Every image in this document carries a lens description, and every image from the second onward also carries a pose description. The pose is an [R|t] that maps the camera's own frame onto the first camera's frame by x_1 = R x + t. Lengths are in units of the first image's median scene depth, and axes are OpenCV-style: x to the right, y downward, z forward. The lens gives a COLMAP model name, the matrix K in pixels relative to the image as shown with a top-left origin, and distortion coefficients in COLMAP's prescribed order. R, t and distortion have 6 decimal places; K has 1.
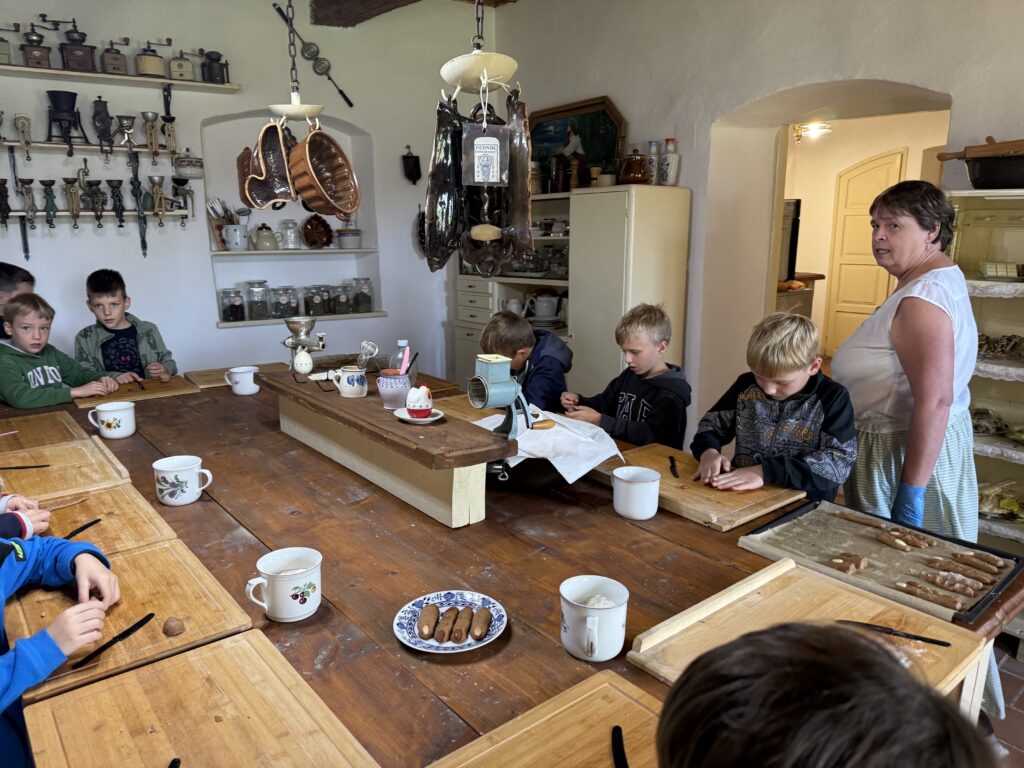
lens RADIAL K [[706.1, 0, 511.8], [0, 706.1, 375.3], [0, 0, 1]] dist [0.079824, -0.111780]
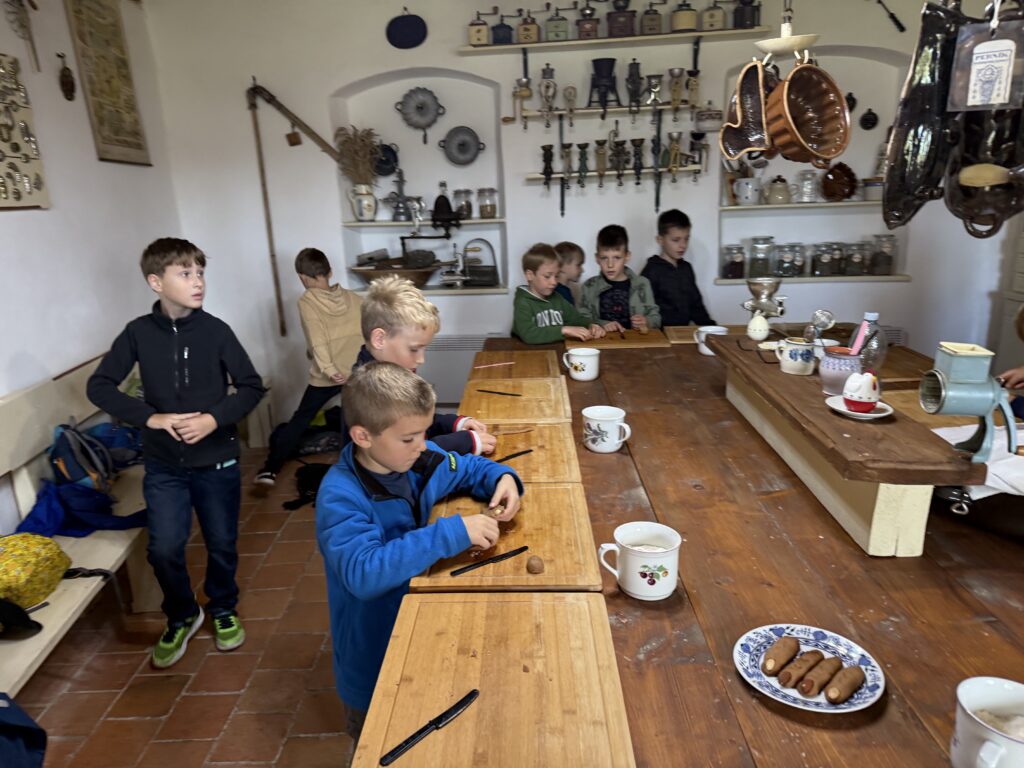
lens RADIAL K [[718.5, 0, 512.0], [0, 718.5, 384.0], [0, 0, 1]] dist [0.050604, -0.071101]
pose [[0.749886, 0.149699, -0.644407, 0.085614], [-0.104252, 0.988632, 0.108348, -0.015922], [0.653301, -0.014068, 0.756968, 0.093867]]
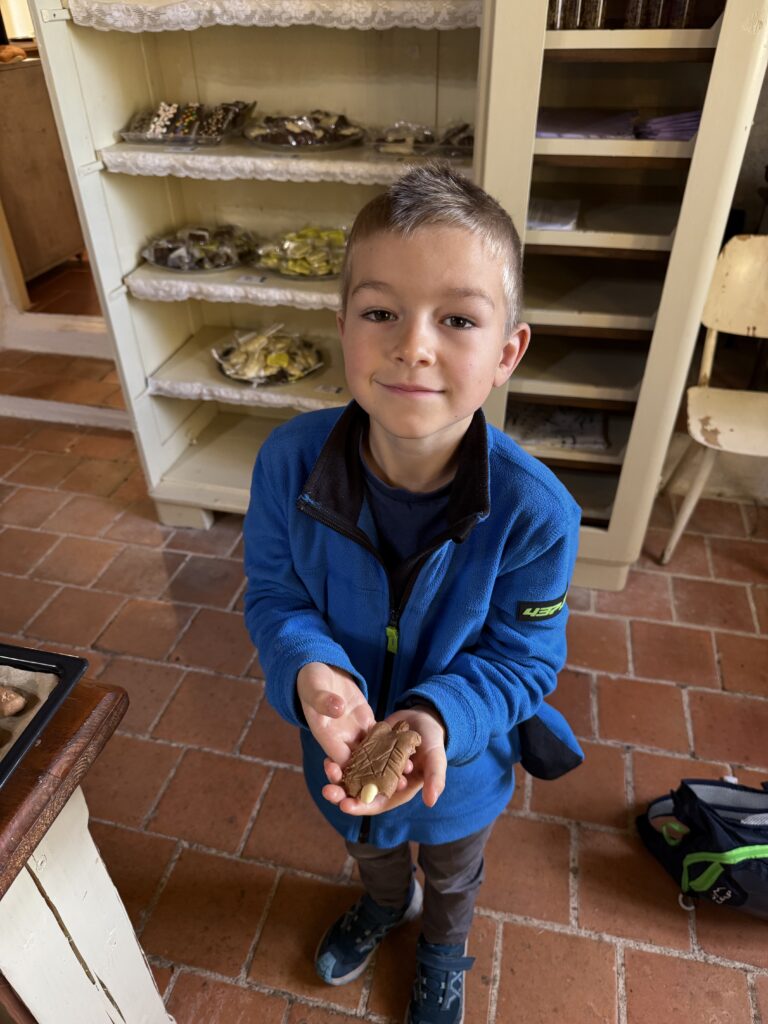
lens RADIAL K [[728.1, 0, 384.0], [0, 728.1, 512.0], [0, 0, 1]] dist [-0.013943, -0.007154]
pose [[0.803922, -0.353134, 0.478546, 0.427850], [0.131213, 0.890124, 0.436421, 0.008072], [-0.580080, -0.288056, 0.761925, 0.366354]]
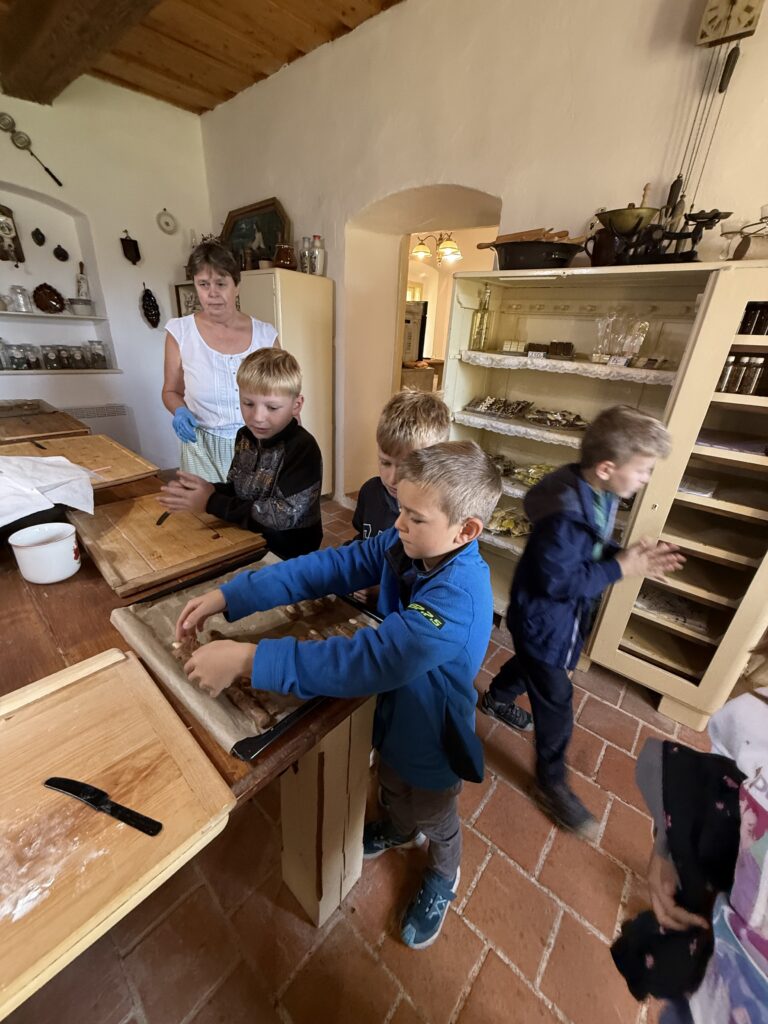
lens RADIAL K [[404.3, 0, 382.1], [0, 404.3, 508.4], [0, 0, 1]] dist [0.000796, -0.000575]
pose [[0.986325, -0.006252, 0.164693, 0.370368], [-0.027277, 0.979307, 0.200536, -0.003843], [-0.162539, -0.202286, 0.965744, 0.318292]]
